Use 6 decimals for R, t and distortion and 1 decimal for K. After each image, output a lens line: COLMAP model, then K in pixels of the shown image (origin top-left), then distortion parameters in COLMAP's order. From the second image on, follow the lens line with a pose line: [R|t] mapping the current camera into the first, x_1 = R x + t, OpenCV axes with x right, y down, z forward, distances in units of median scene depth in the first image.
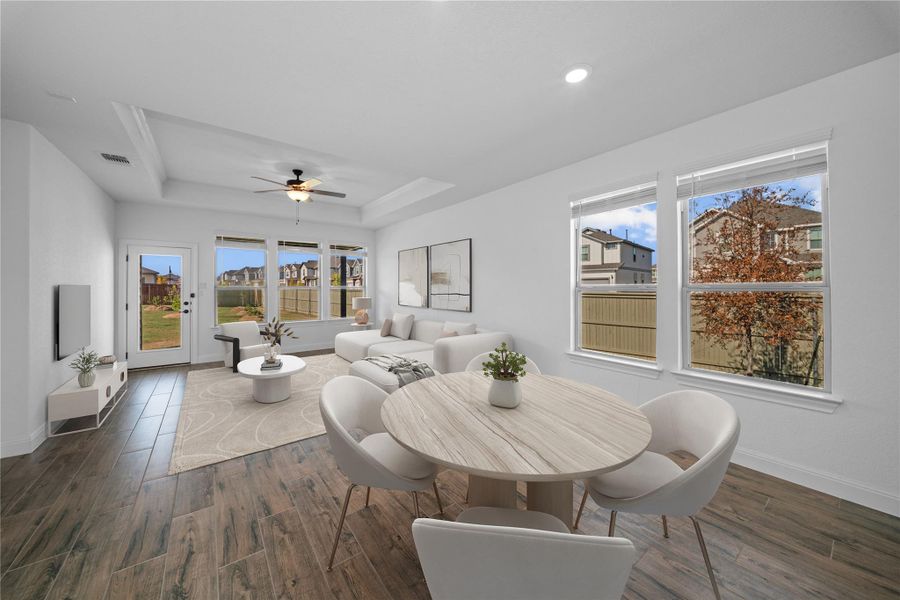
lens RADIAL K [[325.2, 0, 451.4], [0, 325.2, 292.9], [0, 0, 1]] dist [-0.001257, -0.000315]
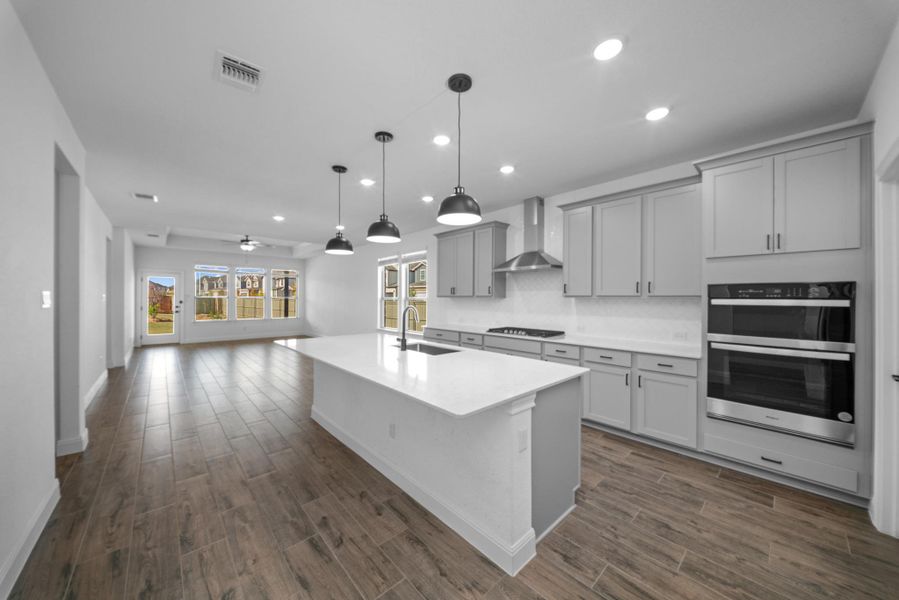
lens RADIAL K [[316.0, 0, 451.6], [0, 316.0, 304.0], [0, 0, 1]] dist [-0.001863, -0.000308]
pose [[0.994887, 0.001191, 0.100983, 0.103575], [-0.001568, 0.999992, 0.003655, 0.002354], [-0.100978, -0.003795, 0.994881, -0.185901]]
